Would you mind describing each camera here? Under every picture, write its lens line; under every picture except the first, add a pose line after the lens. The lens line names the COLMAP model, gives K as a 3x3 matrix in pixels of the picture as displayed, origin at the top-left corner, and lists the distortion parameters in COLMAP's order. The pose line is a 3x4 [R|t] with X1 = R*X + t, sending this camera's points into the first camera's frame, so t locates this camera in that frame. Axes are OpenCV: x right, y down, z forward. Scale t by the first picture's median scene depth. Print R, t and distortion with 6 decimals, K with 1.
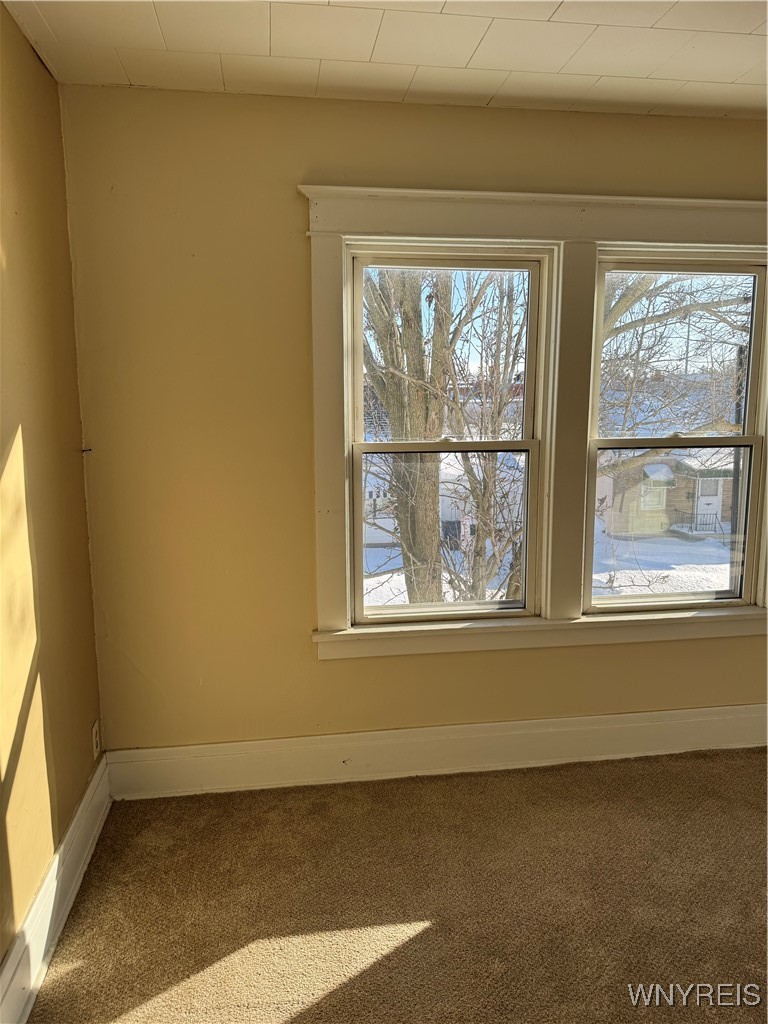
lens RADIAL K [[719.8, 0, 379.8], [0, 719.8, 517.2], [0, 0, 1]] dist [0.039223, -0.052845]
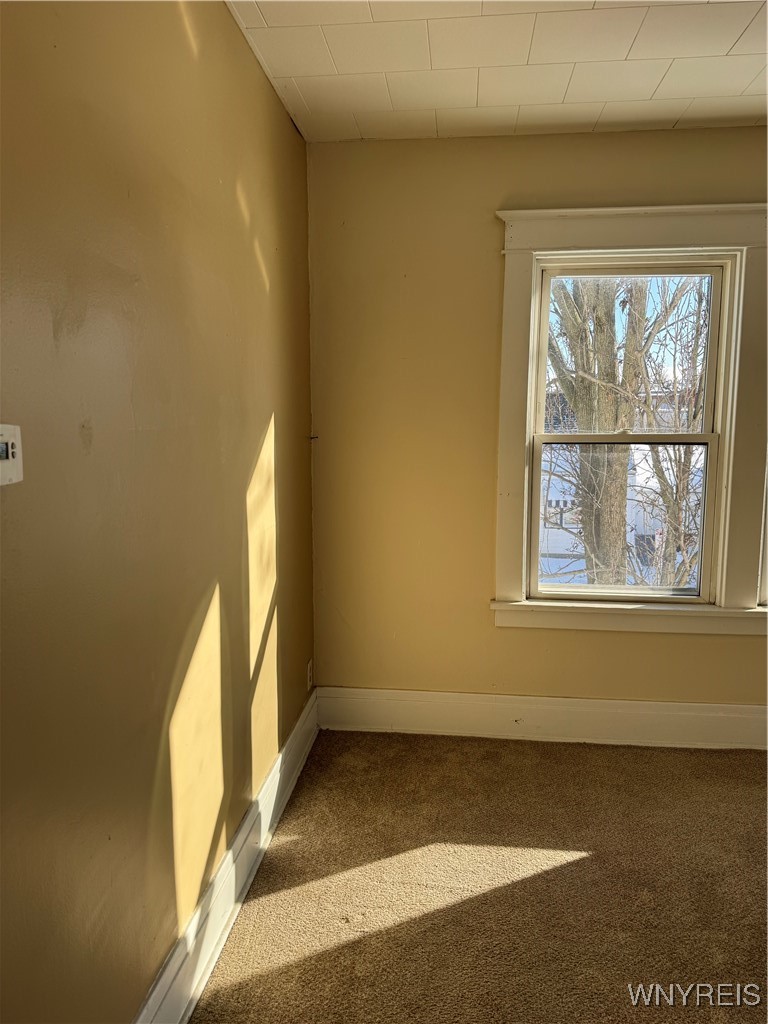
lens RADIAL K [[719.8, 0, 381.6], [0, 719.8, 505.2], [0, 0, 1]] dist [0.039223, -0.052845]
pose [[0.967163, 0.037715, -0.251343, 0.018344], [-0.044652, 0.998761, -0.021954, 0.044398], [0.250204, 0.032456, 0.967649, -0.149008]]
